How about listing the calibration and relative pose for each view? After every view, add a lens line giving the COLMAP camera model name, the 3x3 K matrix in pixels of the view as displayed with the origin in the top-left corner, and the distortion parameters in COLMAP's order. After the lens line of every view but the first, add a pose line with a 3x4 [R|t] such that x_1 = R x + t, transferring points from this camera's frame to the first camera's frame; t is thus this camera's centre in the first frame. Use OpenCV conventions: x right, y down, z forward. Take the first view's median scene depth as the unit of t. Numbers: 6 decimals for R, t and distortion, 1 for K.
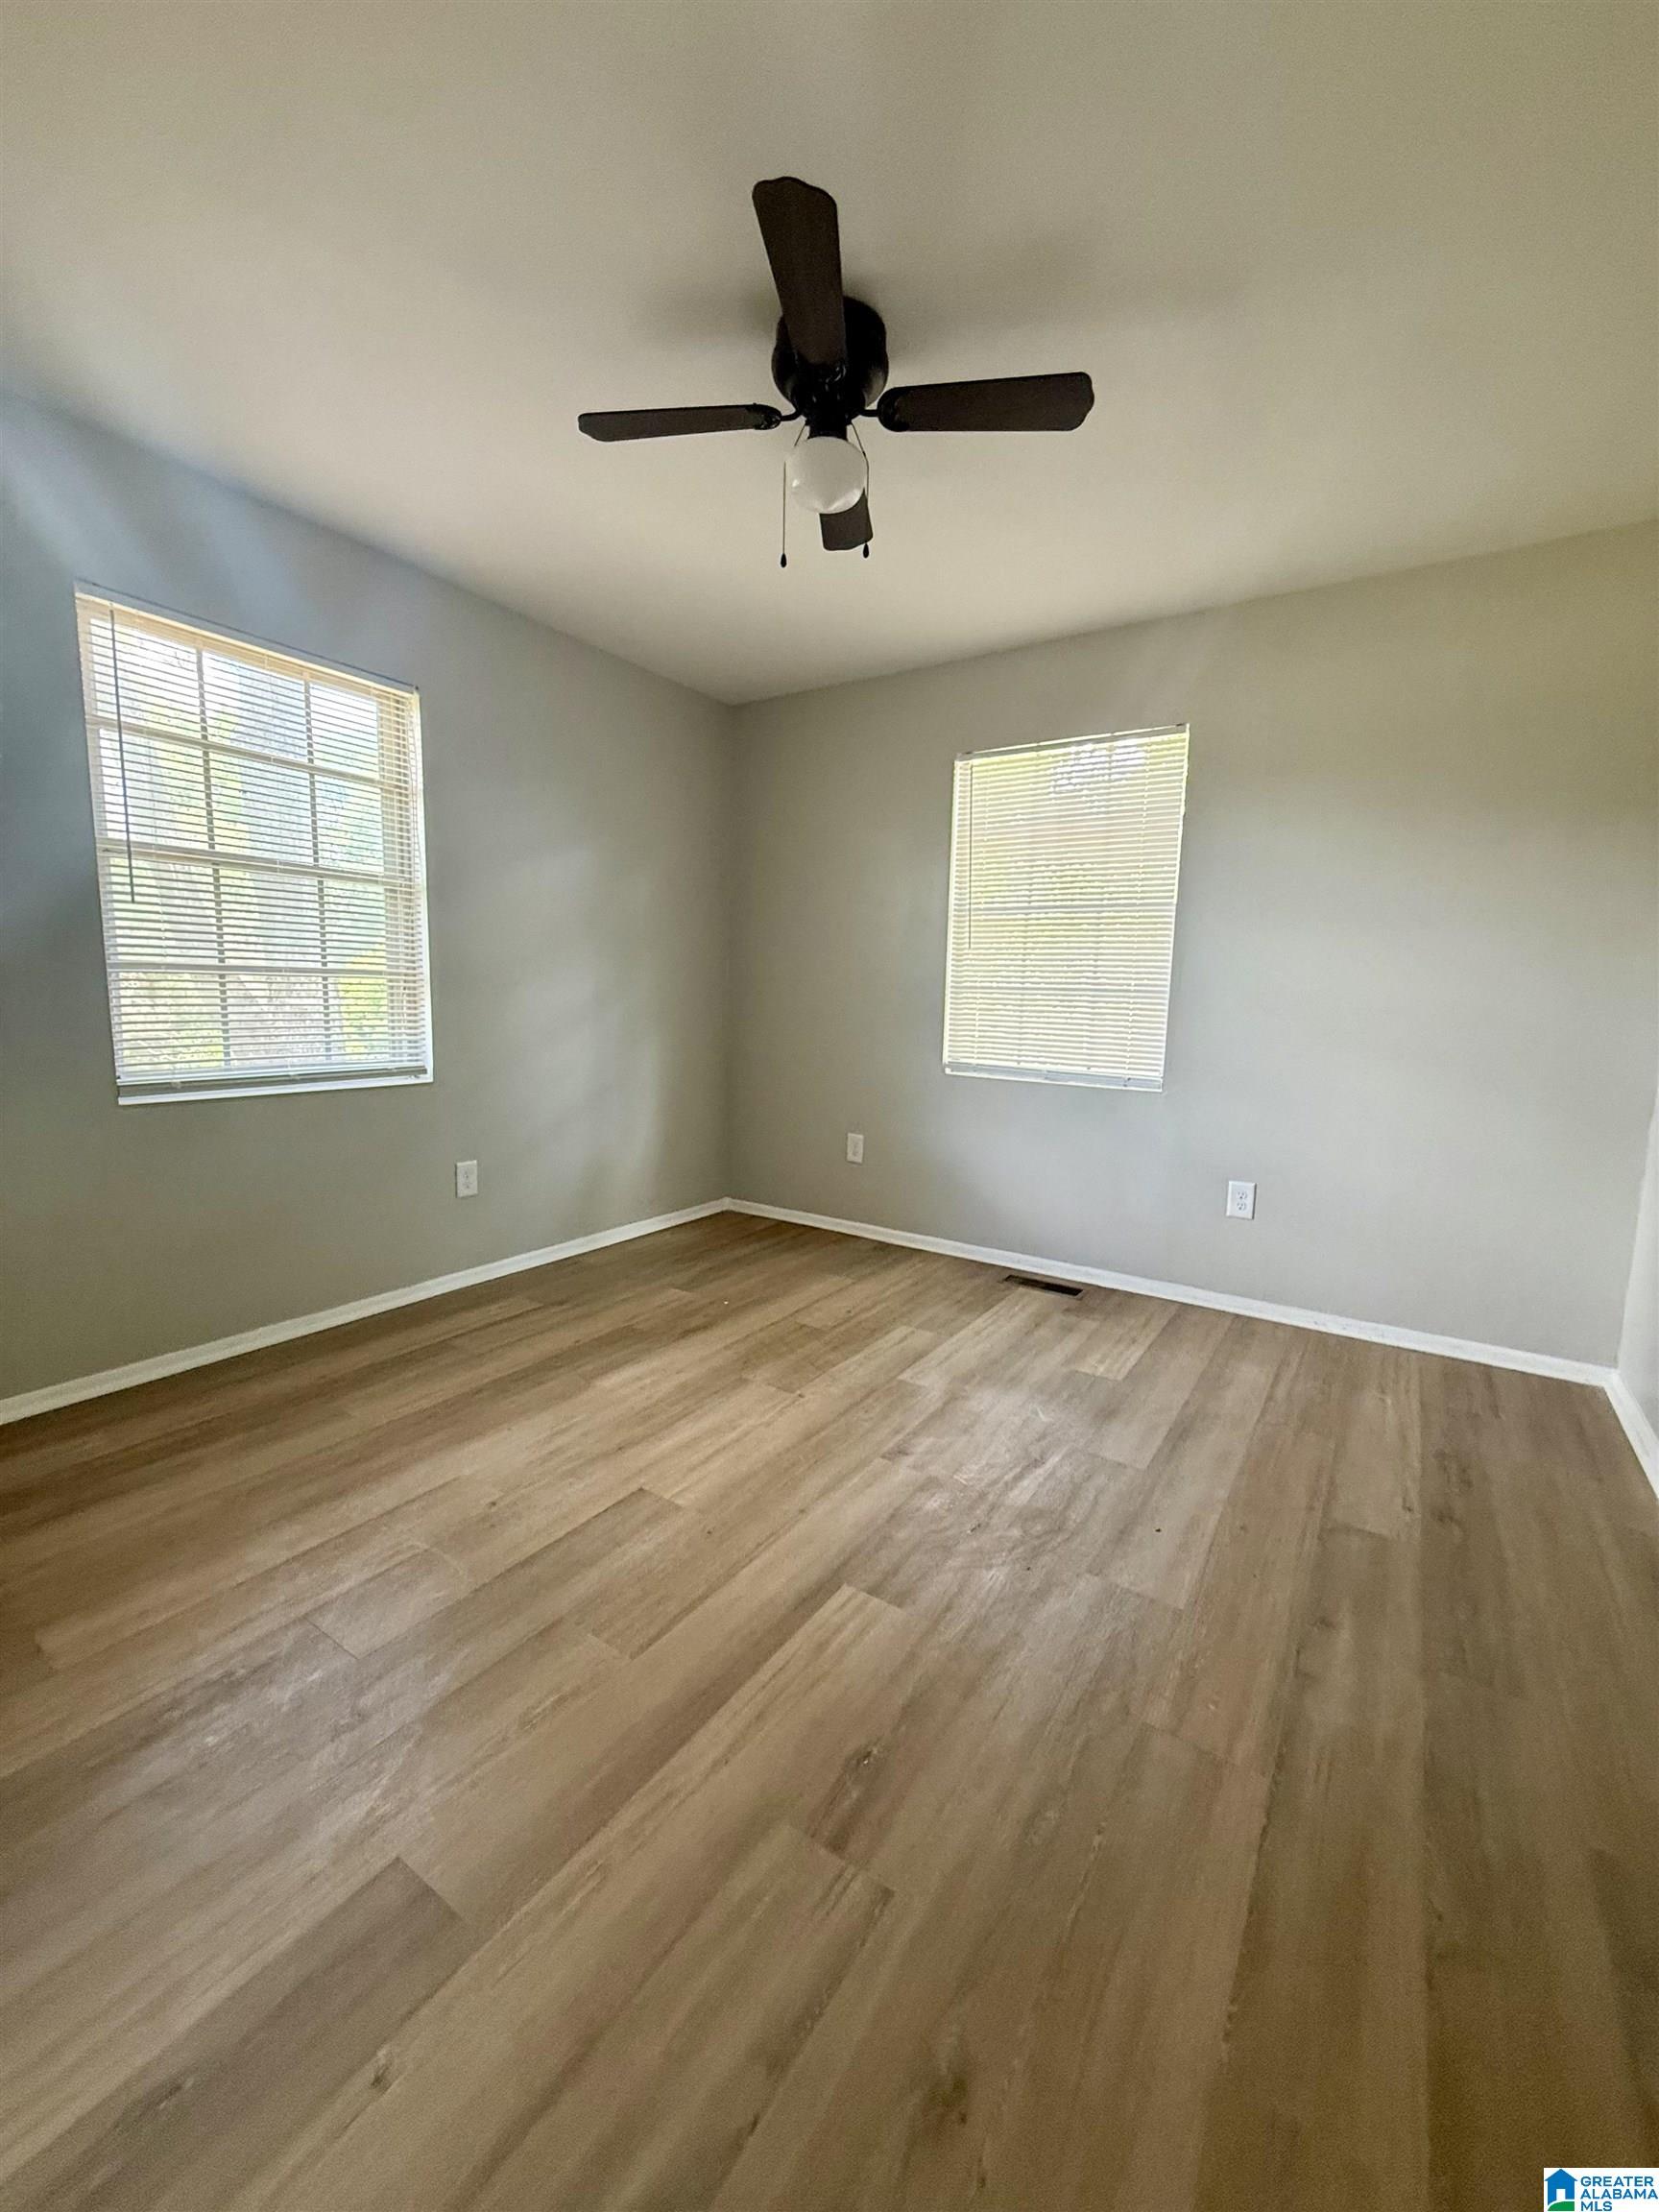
lens RADIAL K [[884.4, 0, 835.3], [0, 884.4, 1106.3], [0, 0, 1]] dist [-0.001397, -0.000255]
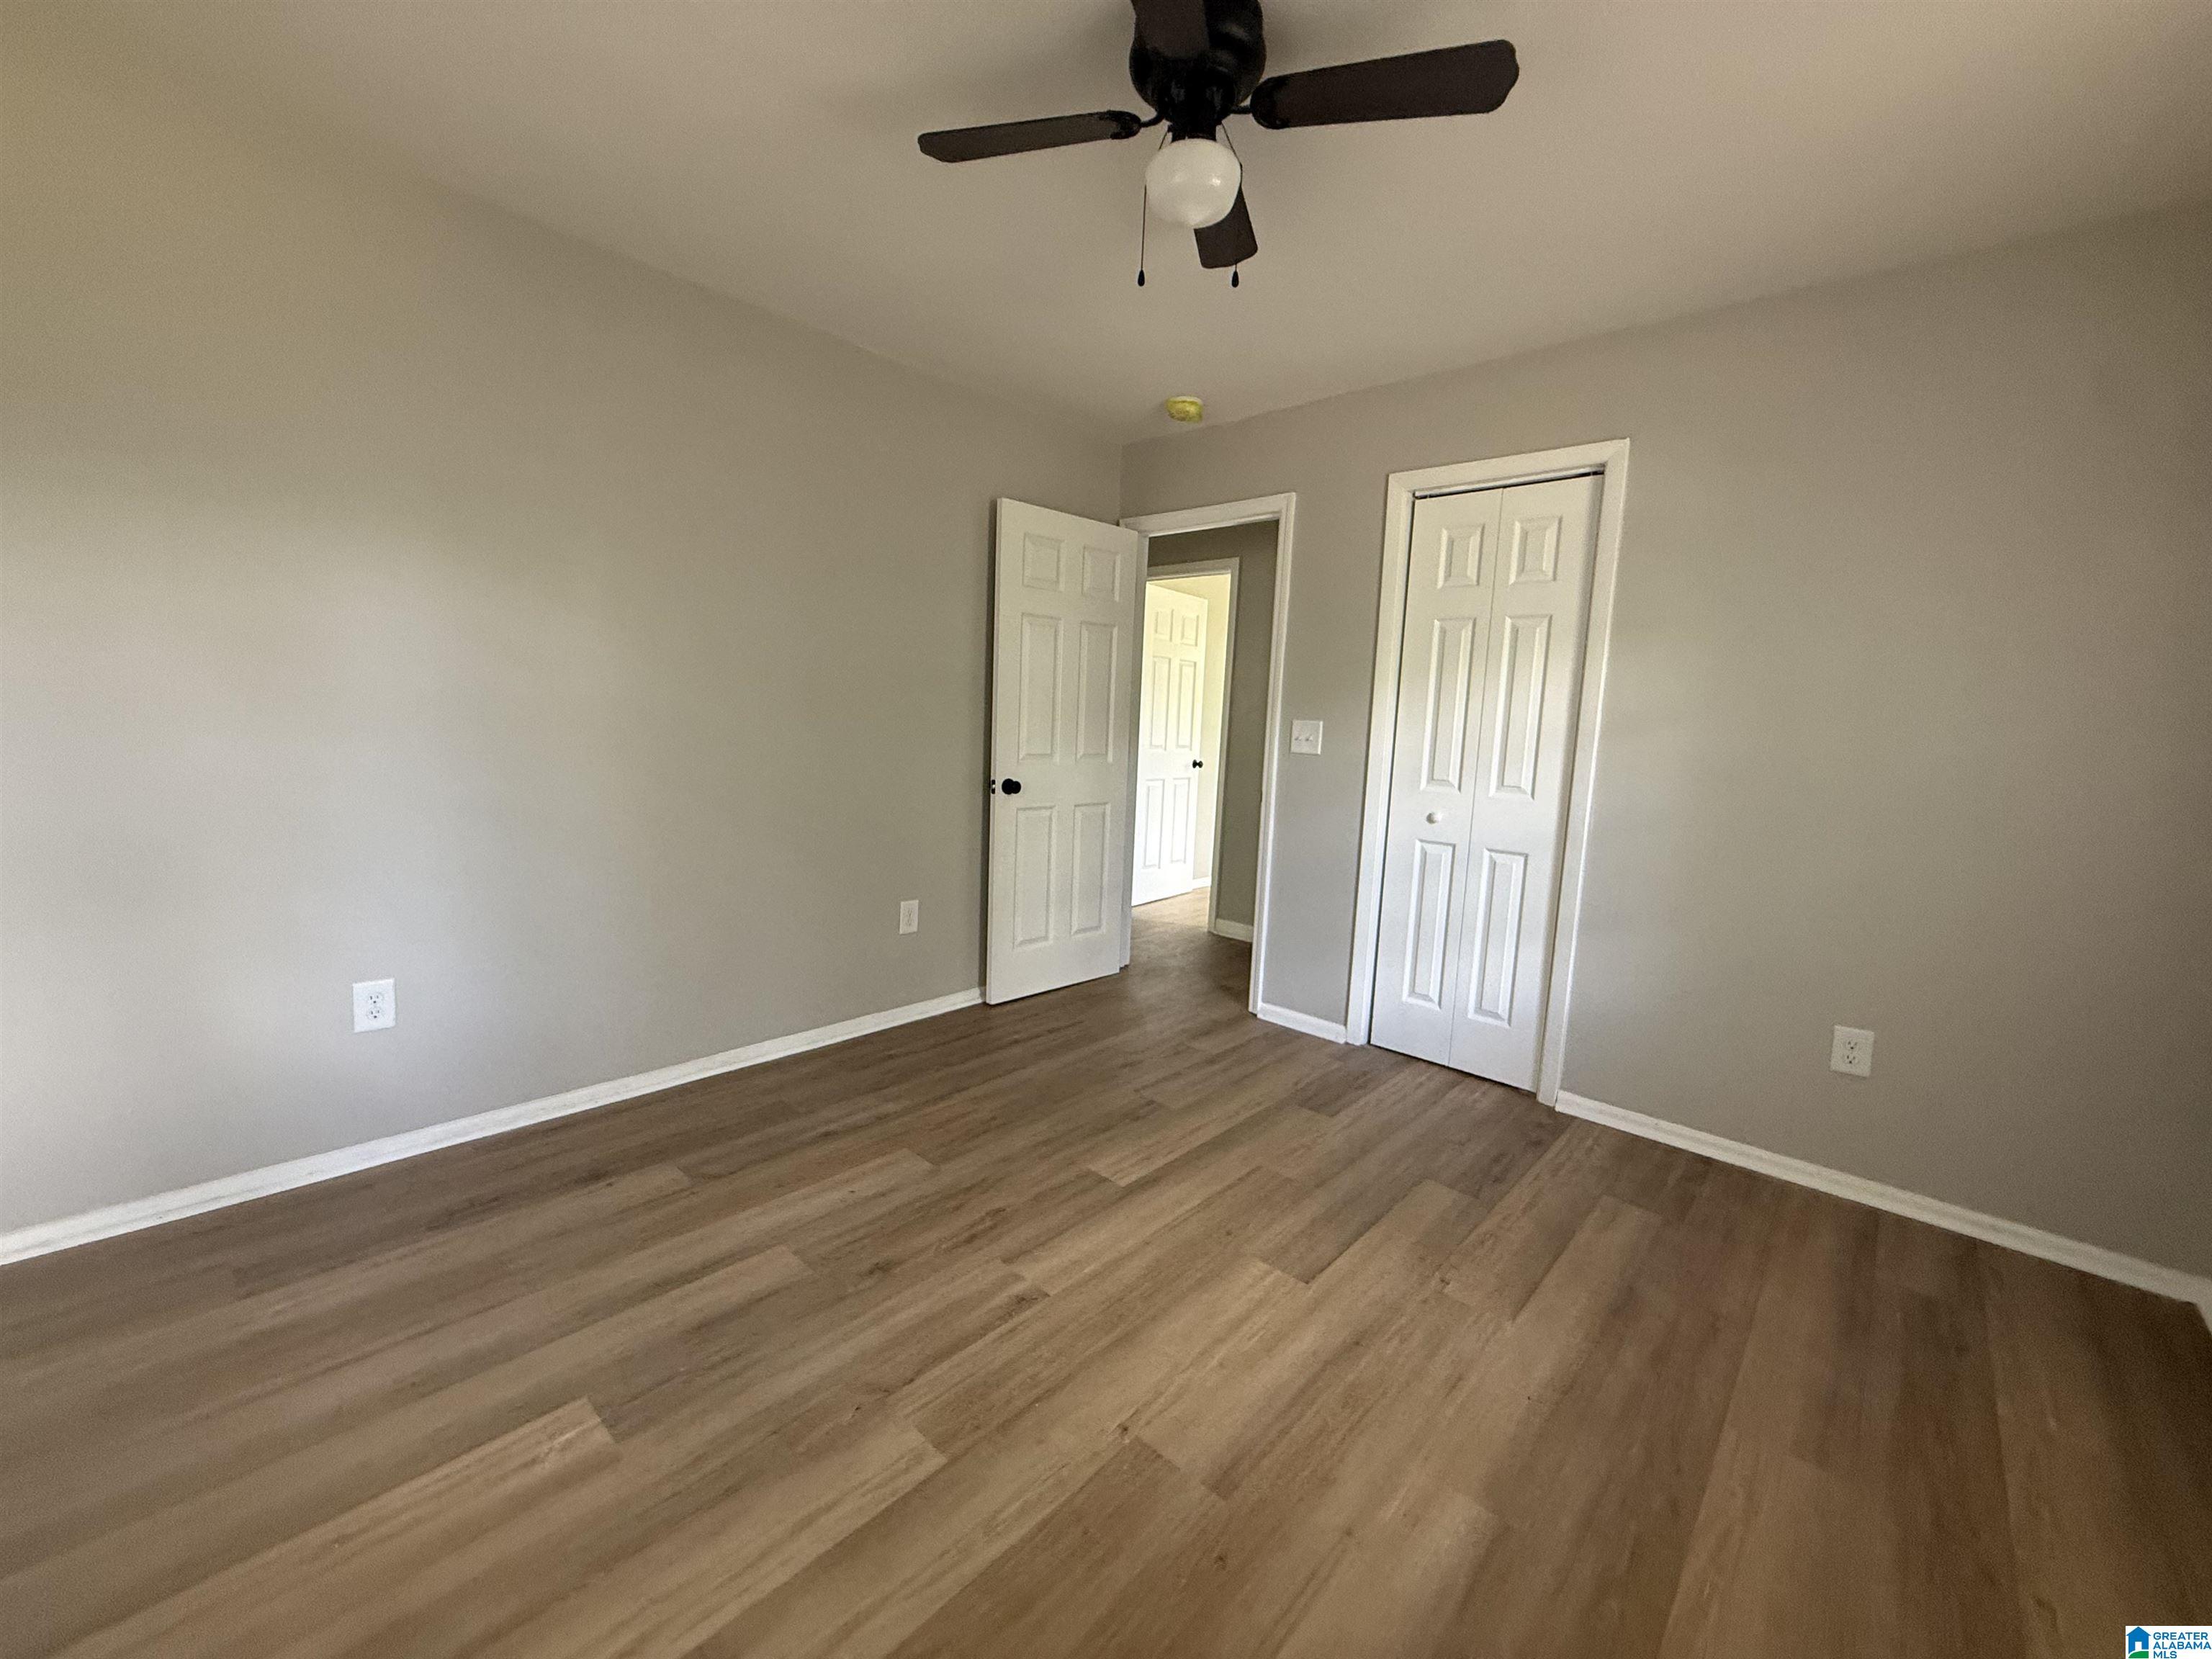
lens RADIAL K [[884.4, 0, 1101.5], [0, 884.4, 825.0], [0, 0, 1]] dist [-0.001397, -0.000255]
pose [[-0.984171, -0.082571, 0.156808, -0.101398], [-0.041229, 0.967225, 0.250551, -0.282736], [-0.172357, 0.240120, -0.955320, 1.769742]]
